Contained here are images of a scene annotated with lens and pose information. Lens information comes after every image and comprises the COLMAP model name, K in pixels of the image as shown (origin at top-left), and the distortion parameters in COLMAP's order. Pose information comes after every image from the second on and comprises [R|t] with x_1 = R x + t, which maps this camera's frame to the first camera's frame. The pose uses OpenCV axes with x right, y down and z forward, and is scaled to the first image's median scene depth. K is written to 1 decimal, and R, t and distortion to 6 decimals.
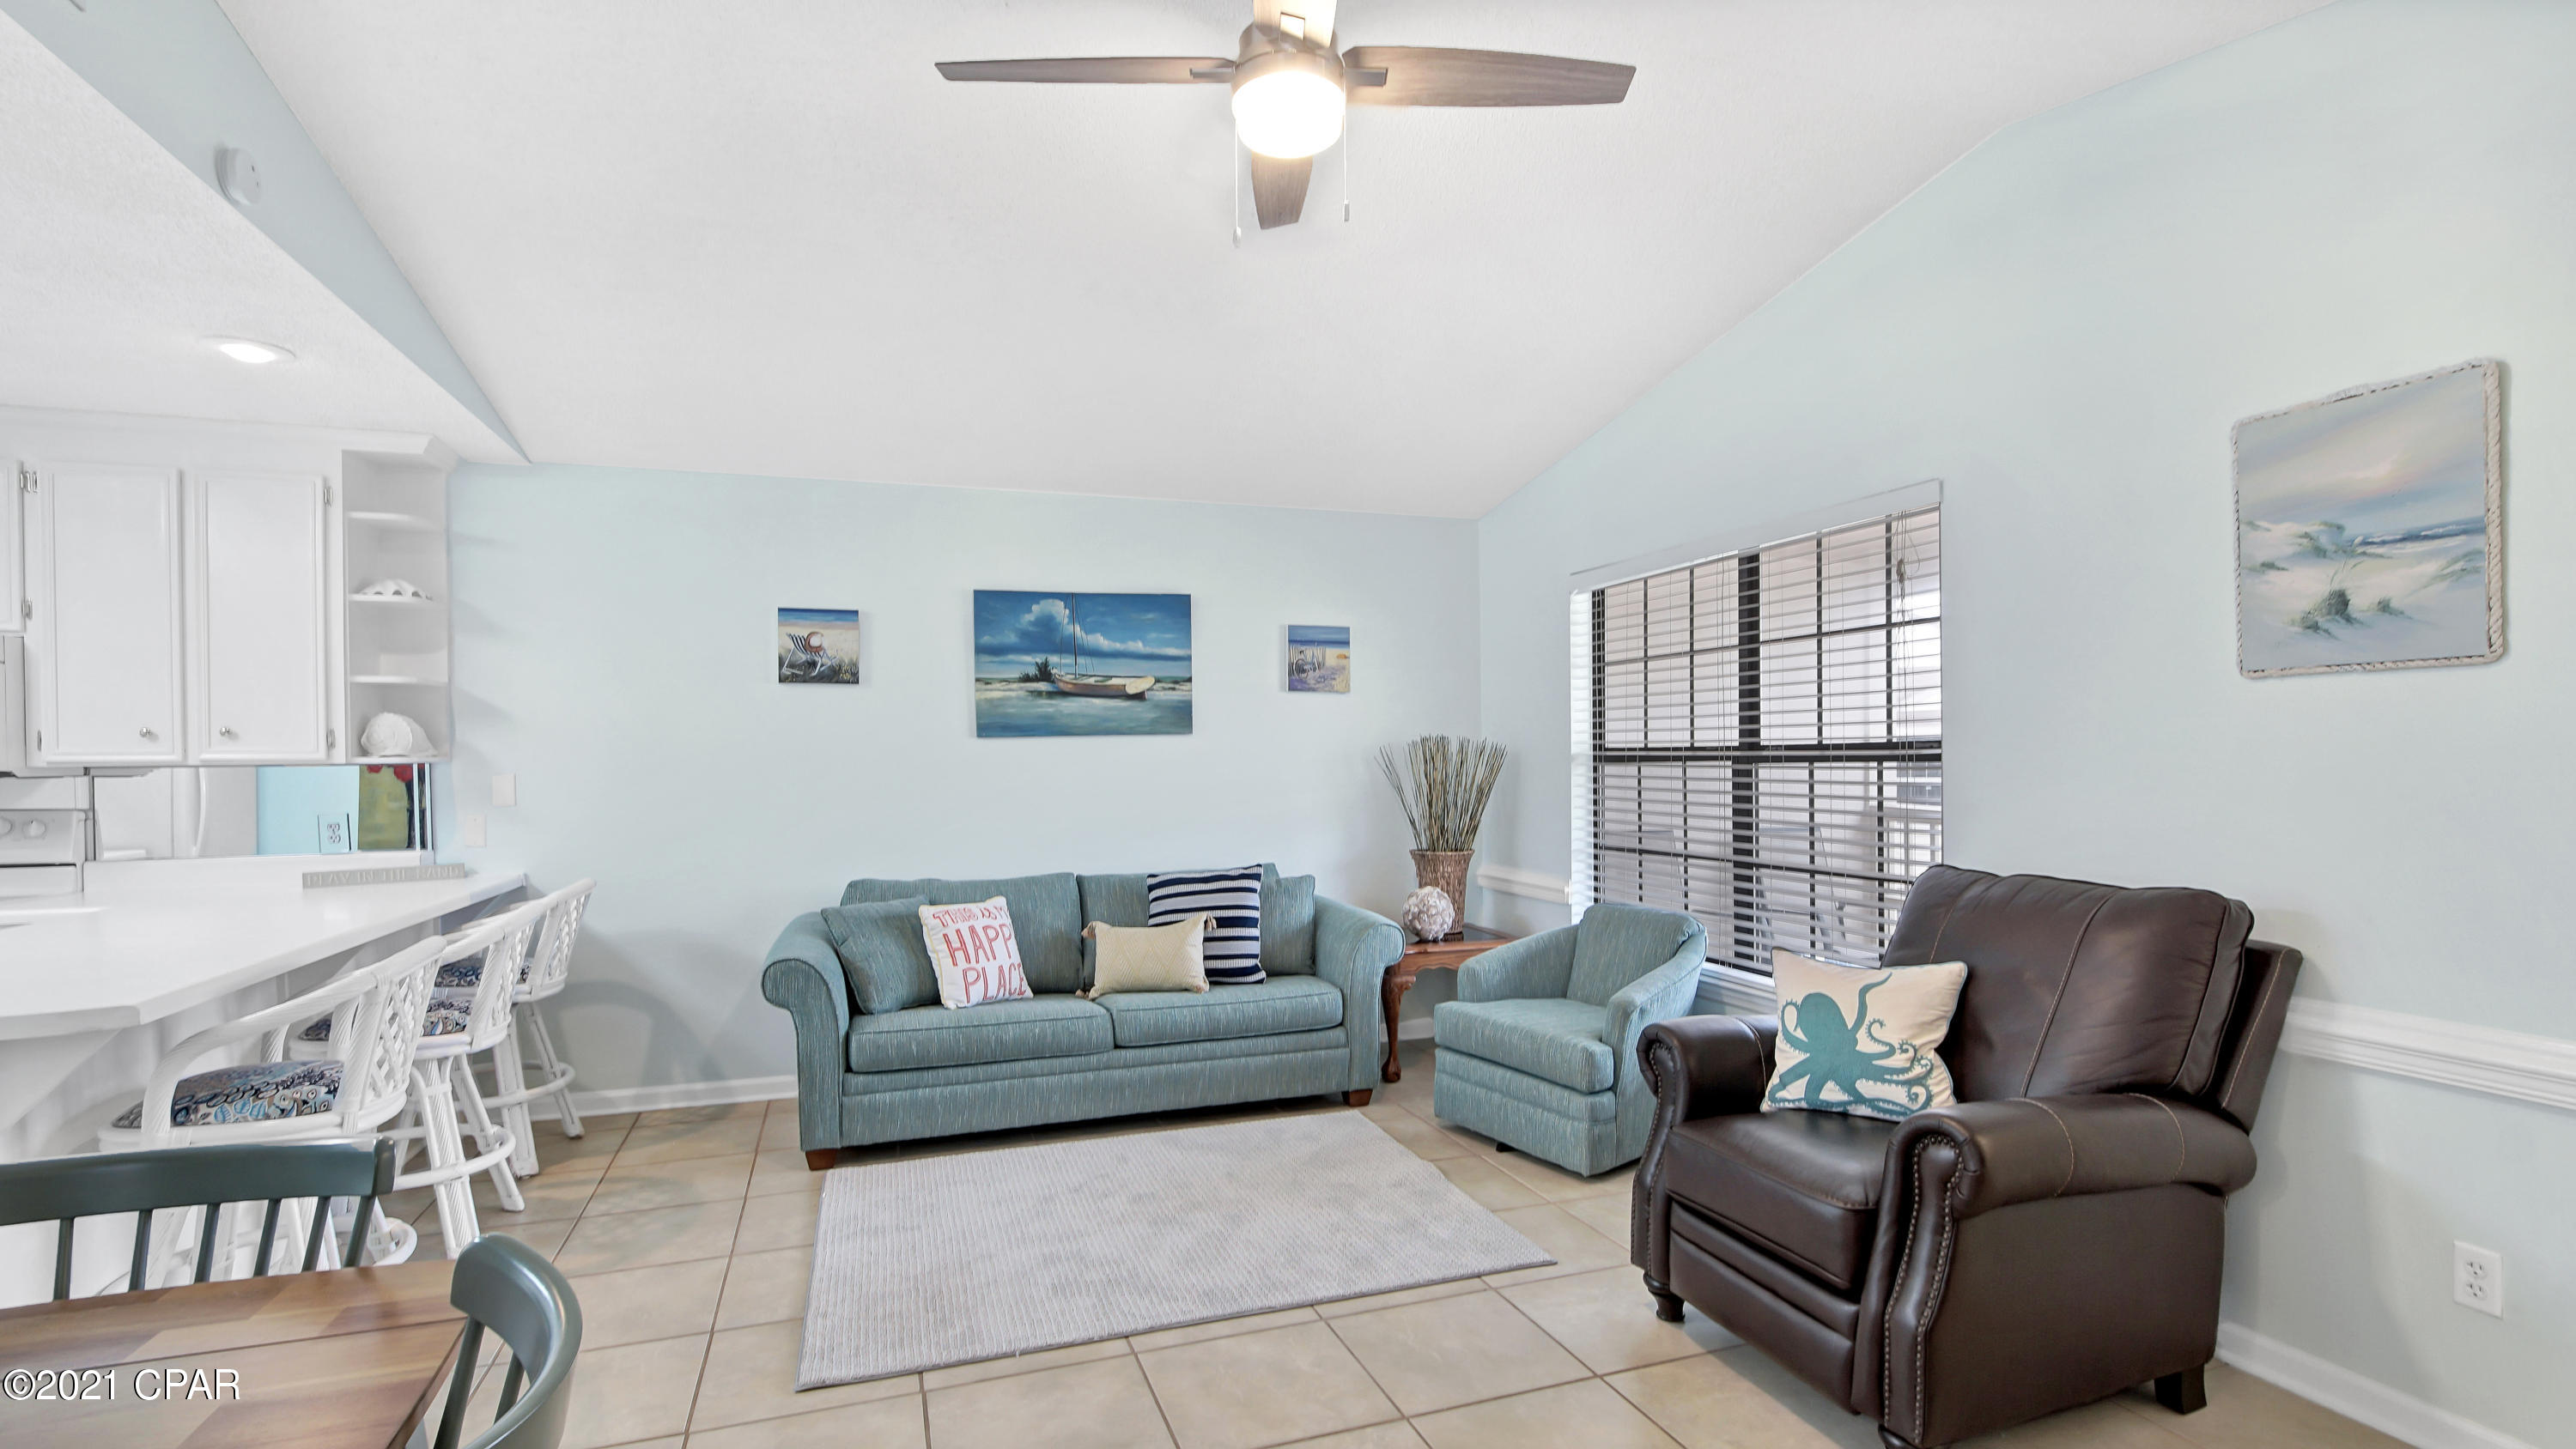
lens RADIAL K [[1222.7, 0, 1325.1], [0, 1222.7, 737.1], [0, 0, 1]] dist [-0.022844, 0.001170]
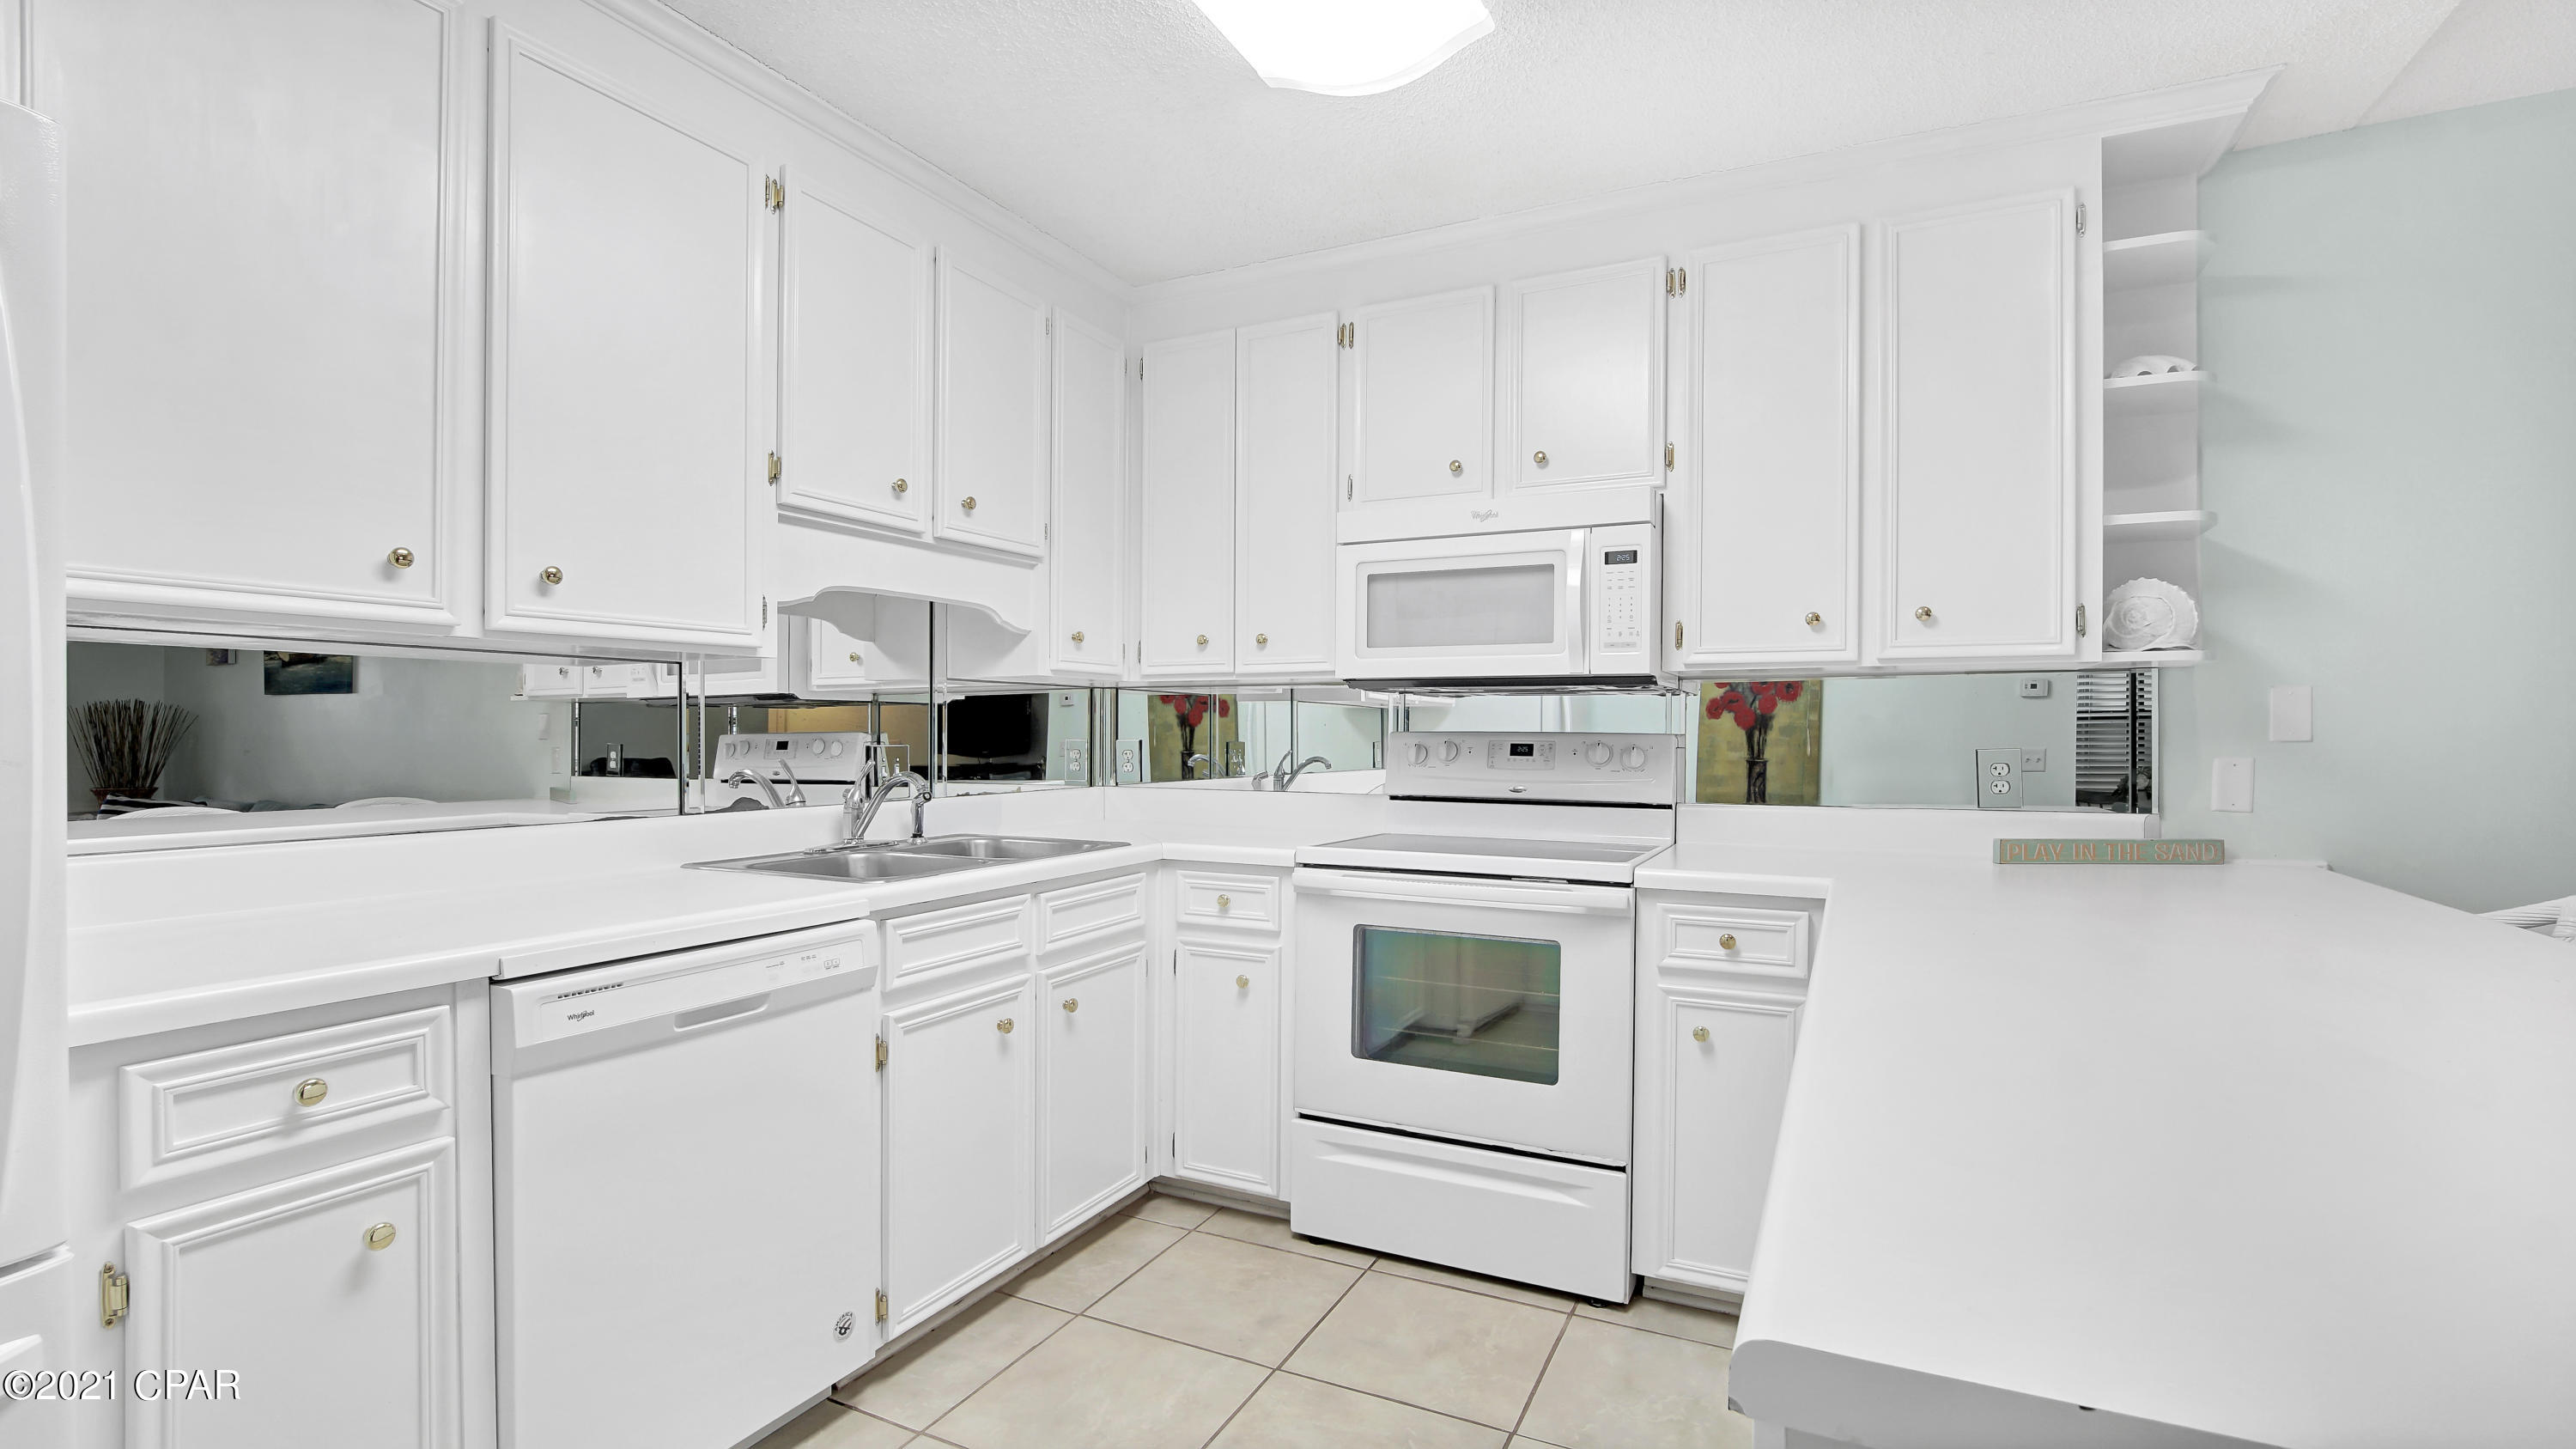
lens RADIAL K [[1171.2, 0, 1285.3], [0, 1171.2, 734.7], [0, 0, 1]] dist [-0.028734, 0.007064]
pose [[0.683041, 0.010685, -0.730302, -0.624311], [0.002568, 0.999852, 0.017031, 0.043957], [0.730376, -0.013508, 0.682912, 0.294884]]
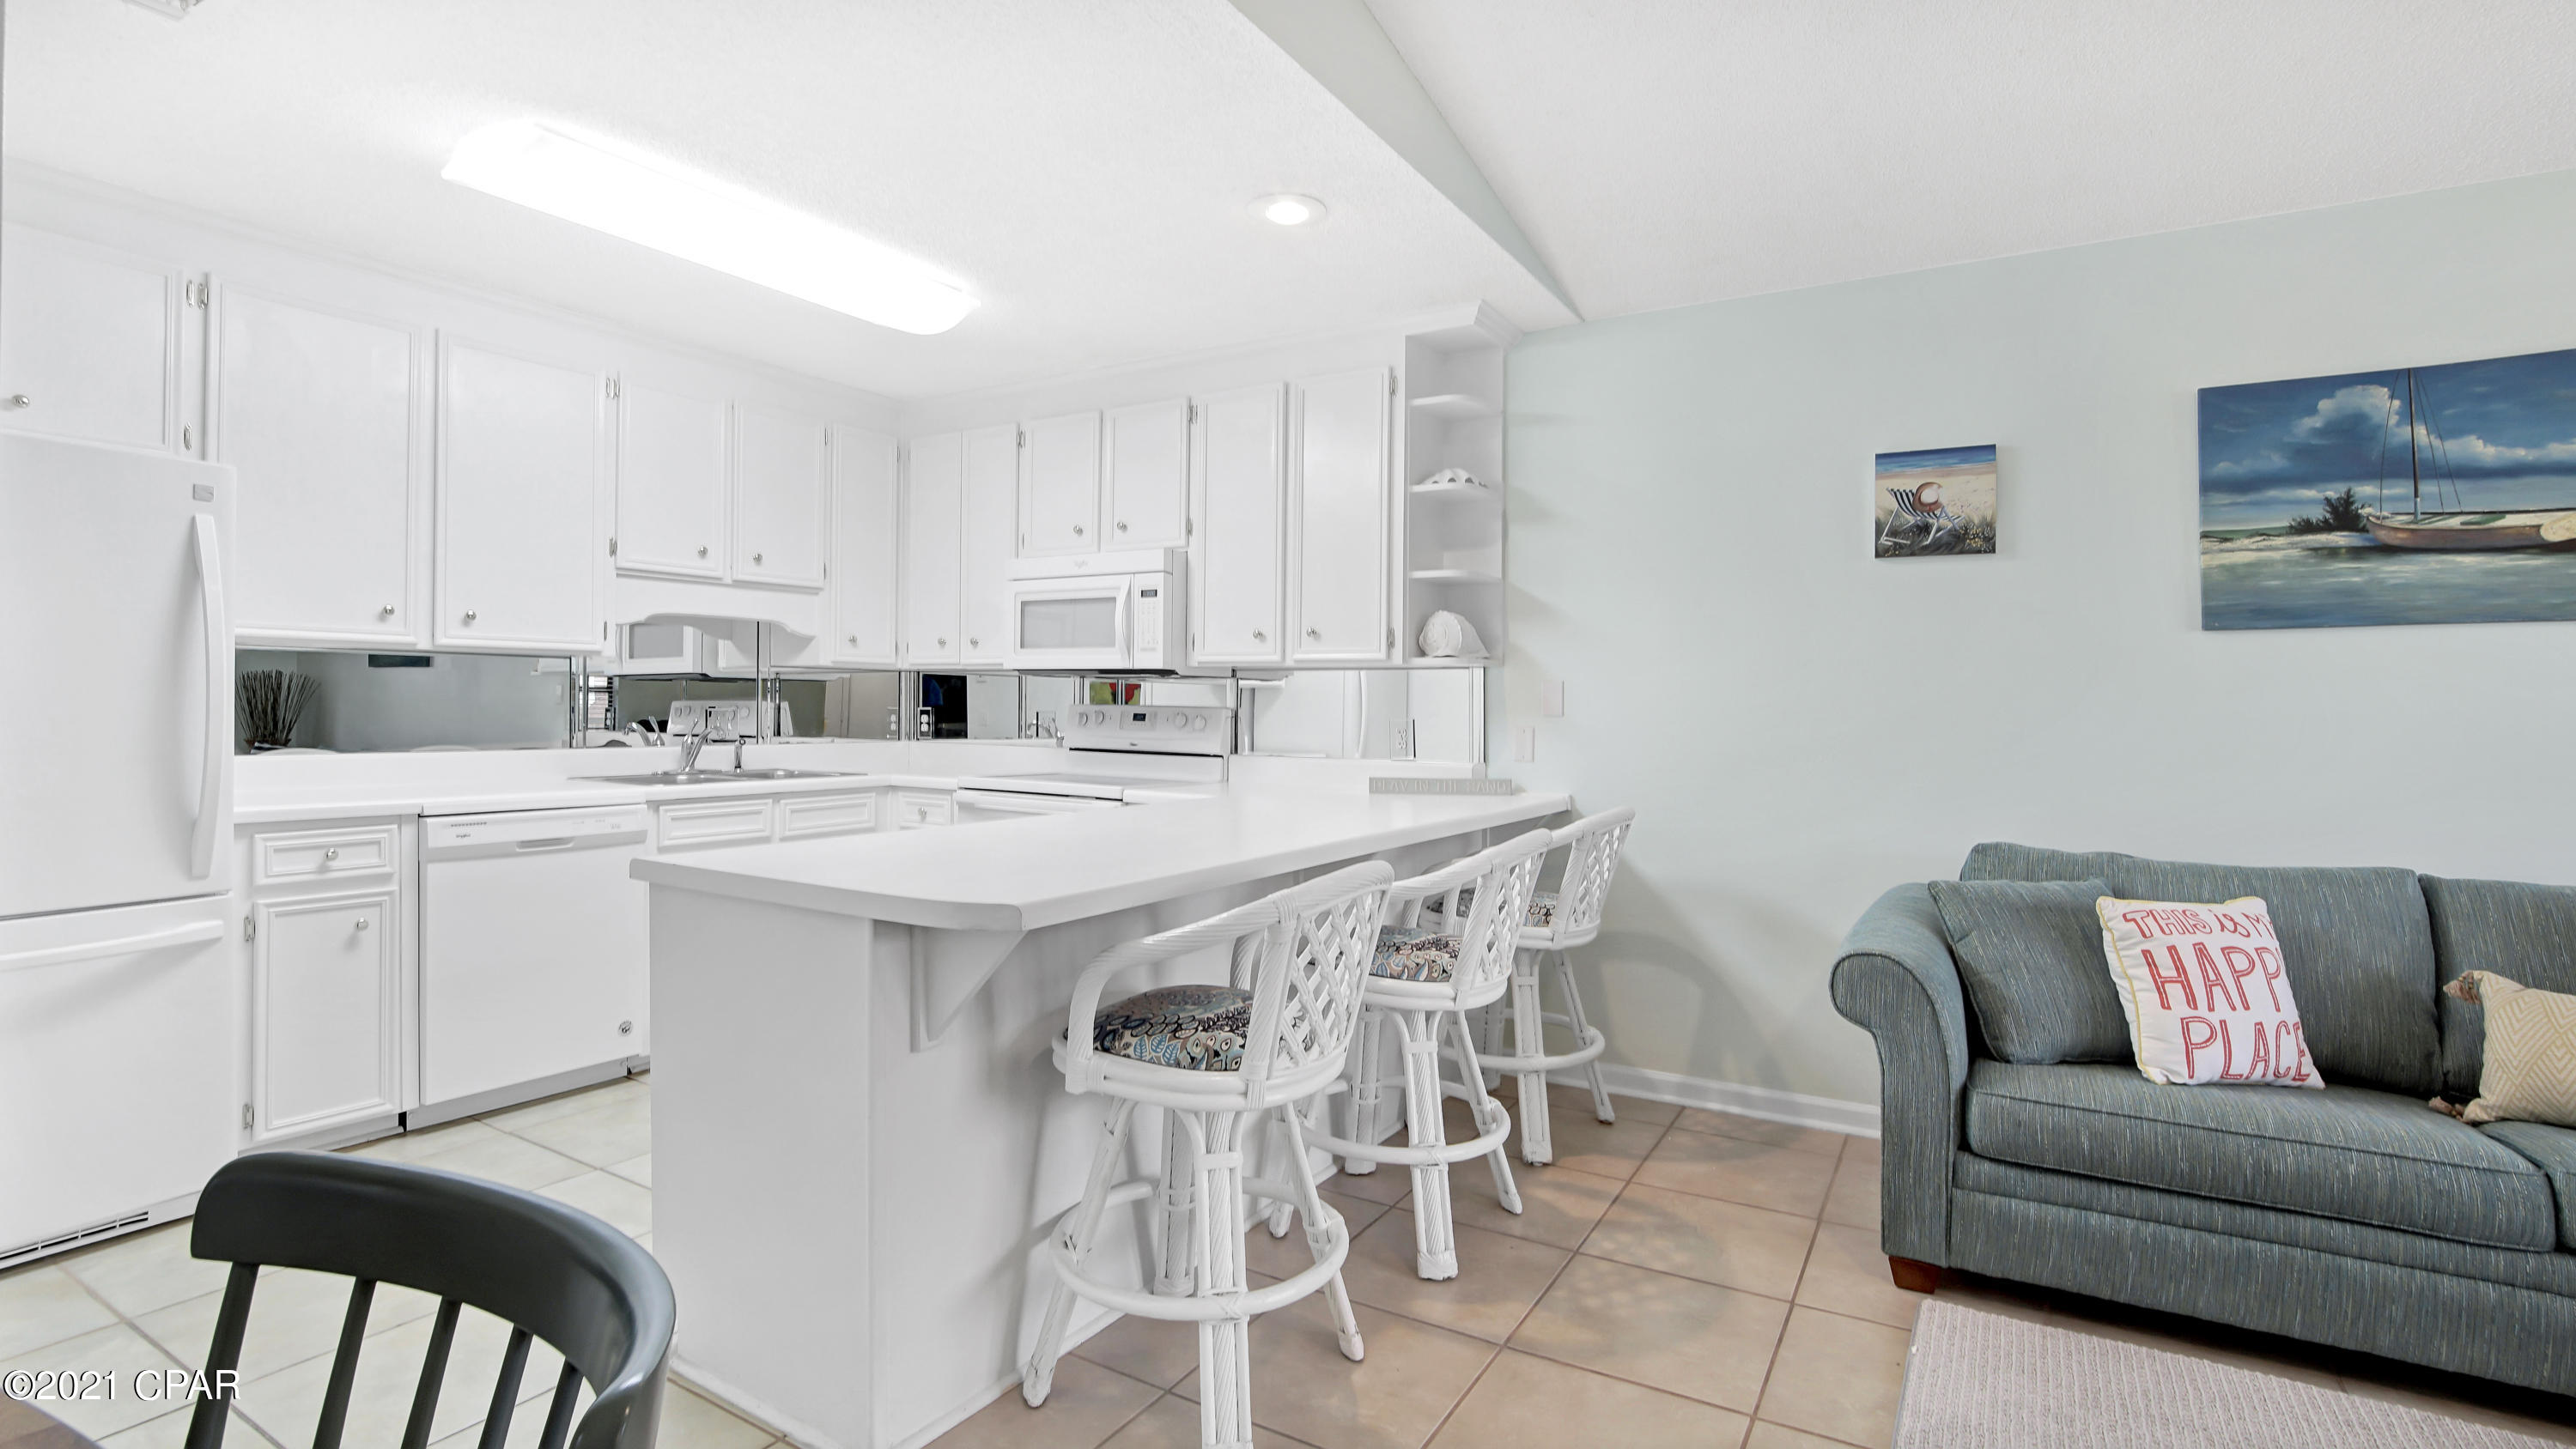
lens RADIAL K [[1193.4, 0, 1289.5], [0, 1193.4, 712.7], [0, 0, 1]] dist [-0.028473, 0.007806]
pose [[0.622600, 0.021148, -0.782255, -0.126744], [-0.007318, 0.999748, 0.021203, 0.037992], [0.782506, -0.007477, 0.622598, 0.323546]]
